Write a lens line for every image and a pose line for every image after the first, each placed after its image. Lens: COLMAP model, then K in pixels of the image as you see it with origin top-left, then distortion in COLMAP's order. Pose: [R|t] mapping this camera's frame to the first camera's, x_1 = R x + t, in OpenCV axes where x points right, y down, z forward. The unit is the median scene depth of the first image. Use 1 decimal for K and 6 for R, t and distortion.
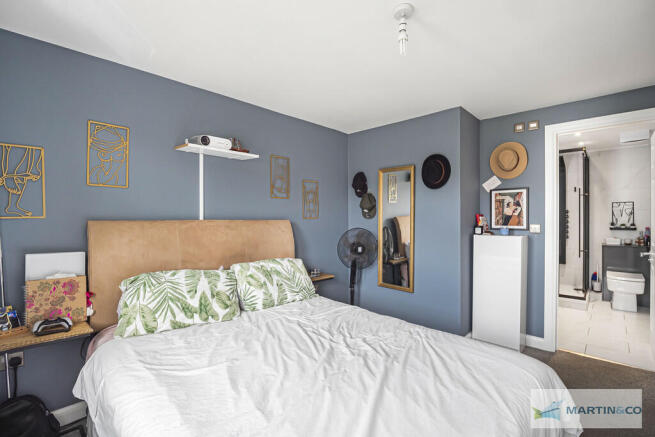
lens RADIAL K [[298.6, 0, 324.7], [0, 298.6, 215.4], [0, 0, 1]] dist [-0.015178, -0.001319]
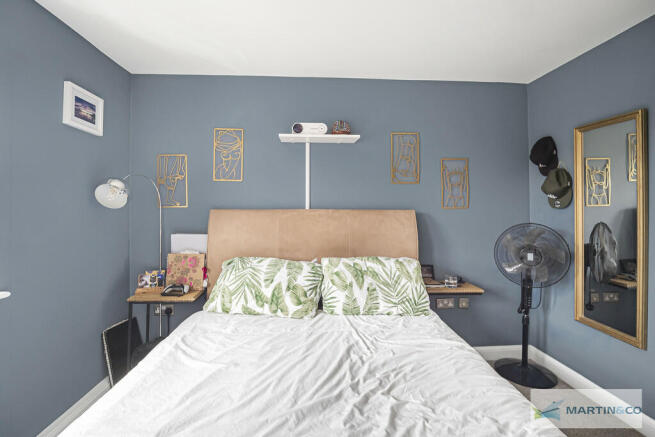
lens RADIAL K [[301.9, 0, 325.6], [0, 301.9, 202.4], [0, 0, 1]] dist [-0.011322, -0.000365]
pose [[0.739548, -0.010180, -0.673027, 0.336419], [0.003498, 0.999930, -0.011281, 0.004076], [0.673095, 0.005989, 0.739532, 0.331430]]
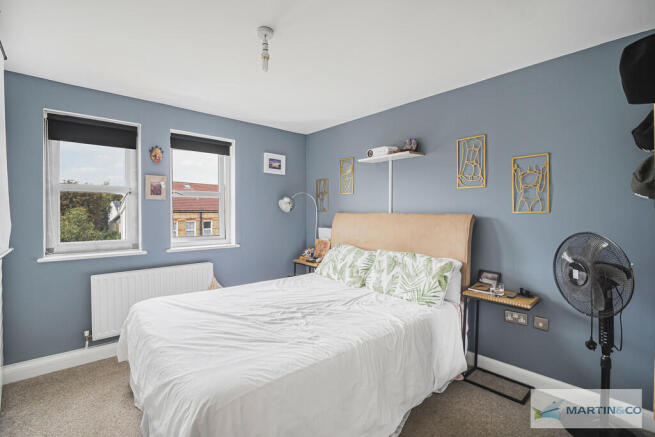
lens RADIAL K [[298.6, 0, 324.7], [0, 298.6, 215.4], [0, 0, 1]] dist [-0.015178, -0.001319]
pose [[-0.071190, 0.012703, -0.997382, 0.956394], [0.004162, 0.999914, 0.012438, 0.008485], [0.997454, -0.003266, -0.071237, 0.897913]]
